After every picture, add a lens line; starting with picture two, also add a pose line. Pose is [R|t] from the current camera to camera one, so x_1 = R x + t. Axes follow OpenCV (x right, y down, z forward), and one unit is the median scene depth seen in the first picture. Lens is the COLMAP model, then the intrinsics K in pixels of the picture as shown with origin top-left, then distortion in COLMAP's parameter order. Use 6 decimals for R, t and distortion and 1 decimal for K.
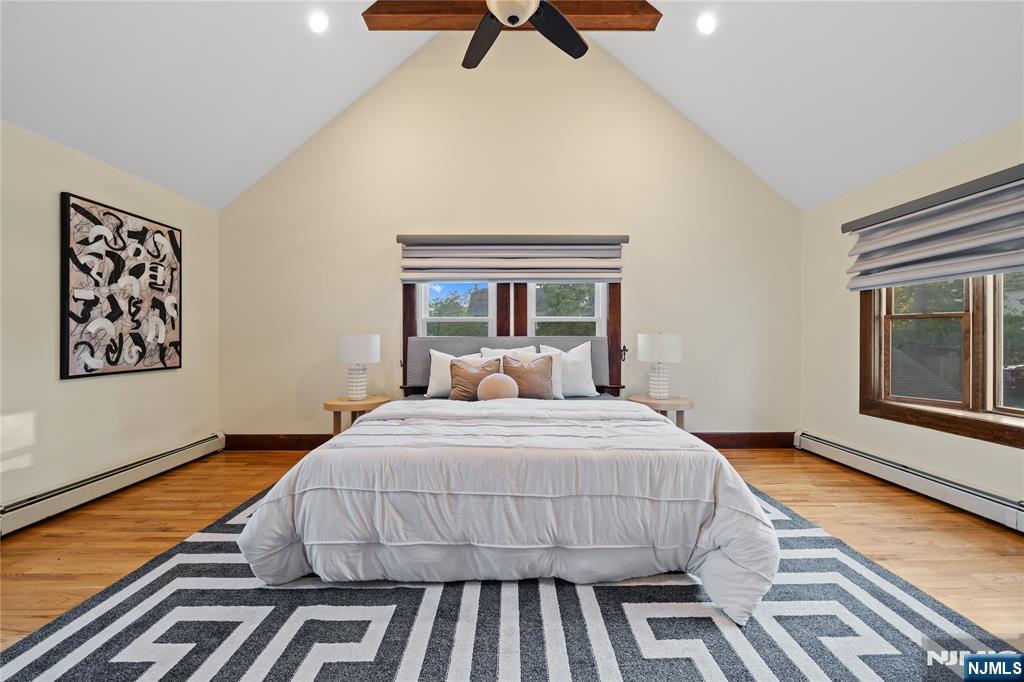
lens RADIAL K [[397.5, 0, 515.0], [0, 397.5, 341.2], [0, 0, 1]] dist [0.003622, -0.000050]
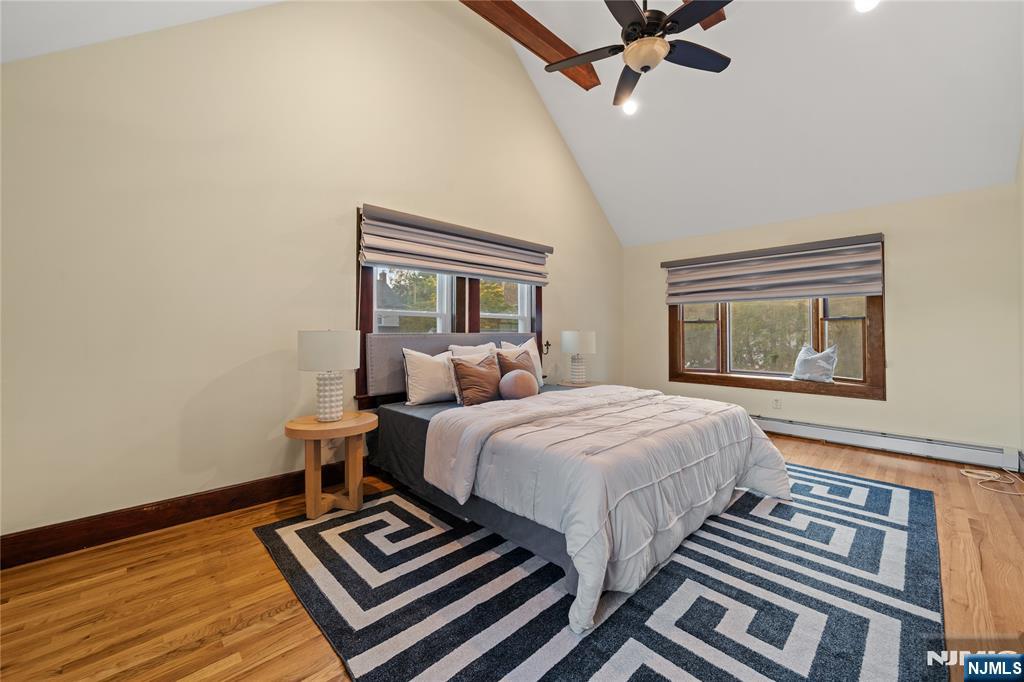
lens RADIAL K [[397.5, 0, 513.0], [0, 397.5, 333.5], [0, 0, 1]] dist [0.003622, -0.000050]
pose [[0.724667, 0.001129, 0.689099, -0.632875], [0.006151, 0.999948, -0.008107, -0.002382], [-0.689072, 0.010113, 0.724622, 0.239257]]
